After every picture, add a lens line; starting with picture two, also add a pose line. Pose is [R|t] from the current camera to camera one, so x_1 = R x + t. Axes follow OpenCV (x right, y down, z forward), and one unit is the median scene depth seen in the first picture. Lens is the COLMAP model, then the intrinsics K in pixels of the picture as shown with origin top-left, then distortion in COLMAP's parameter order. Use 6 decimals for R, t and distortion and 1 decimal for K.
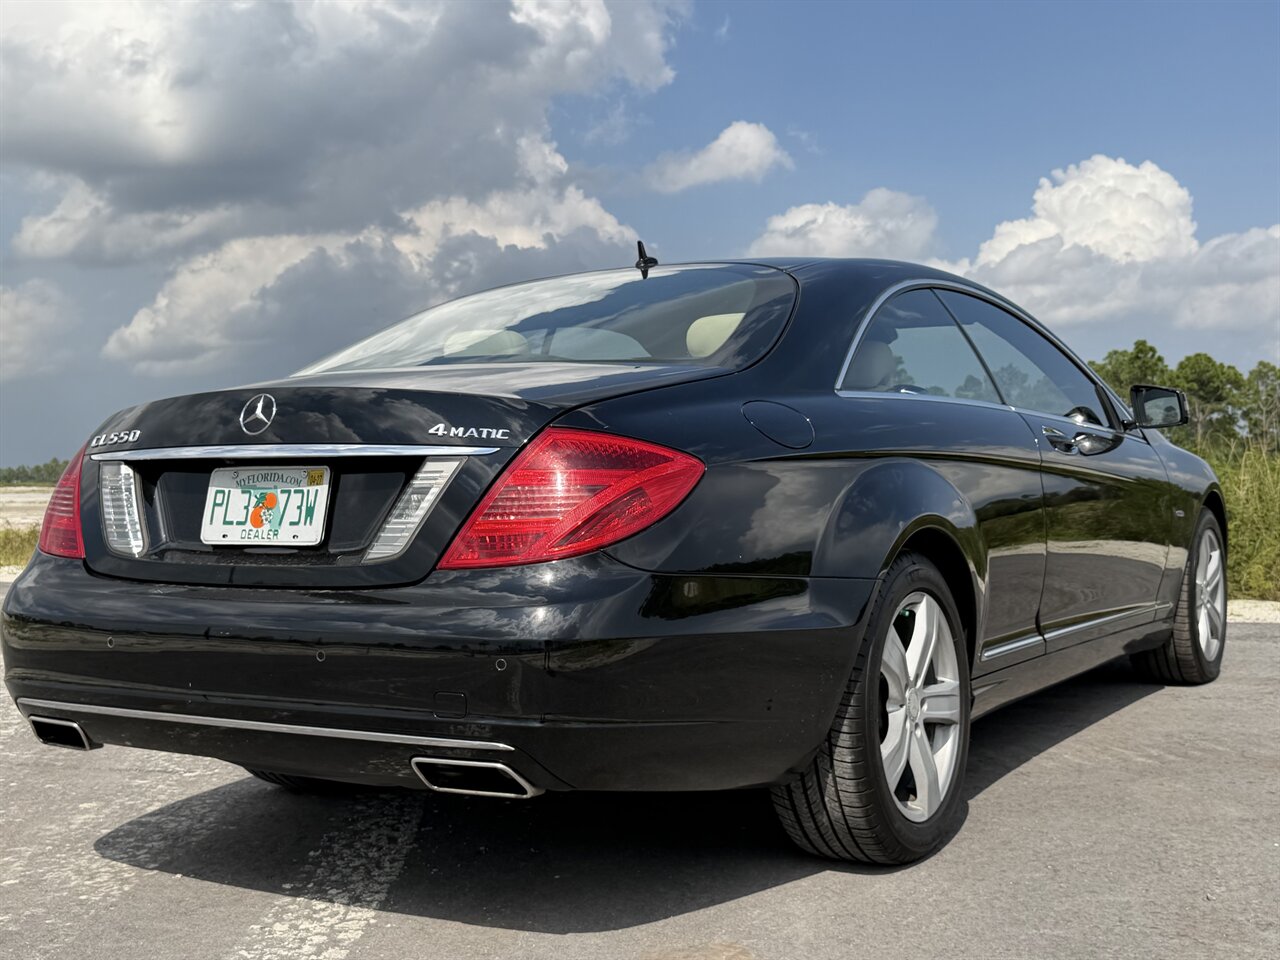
lens RADIAL K [[1559.8, 0, 640.0], [0, 1559.8, 480.0], [0, 0, 1]] dist [0.104312, -0.008910]
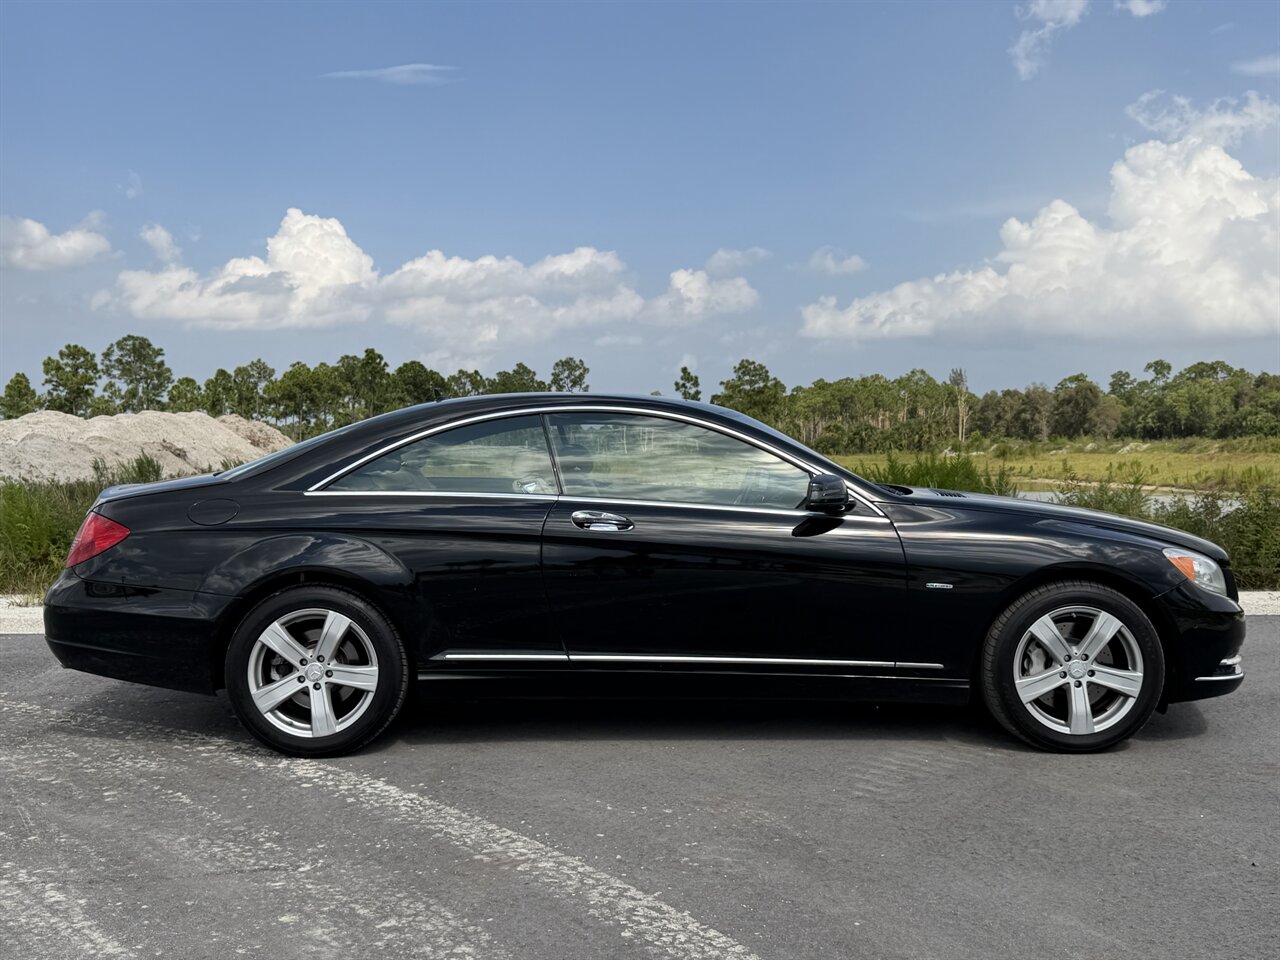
lens RADIAL K [[1337.5, 0, 637.9], [0, 1337.5, 474.7], [0, 0, 1]] dist [0.224217, -0.498371]
pose [[0.867636, -0.007767, 0.497139, -0.793199], [0.002904, 0.999940, 0.010555, -0.115968], [-0.497192, -0.007714, 0.867607, 0.186059]]
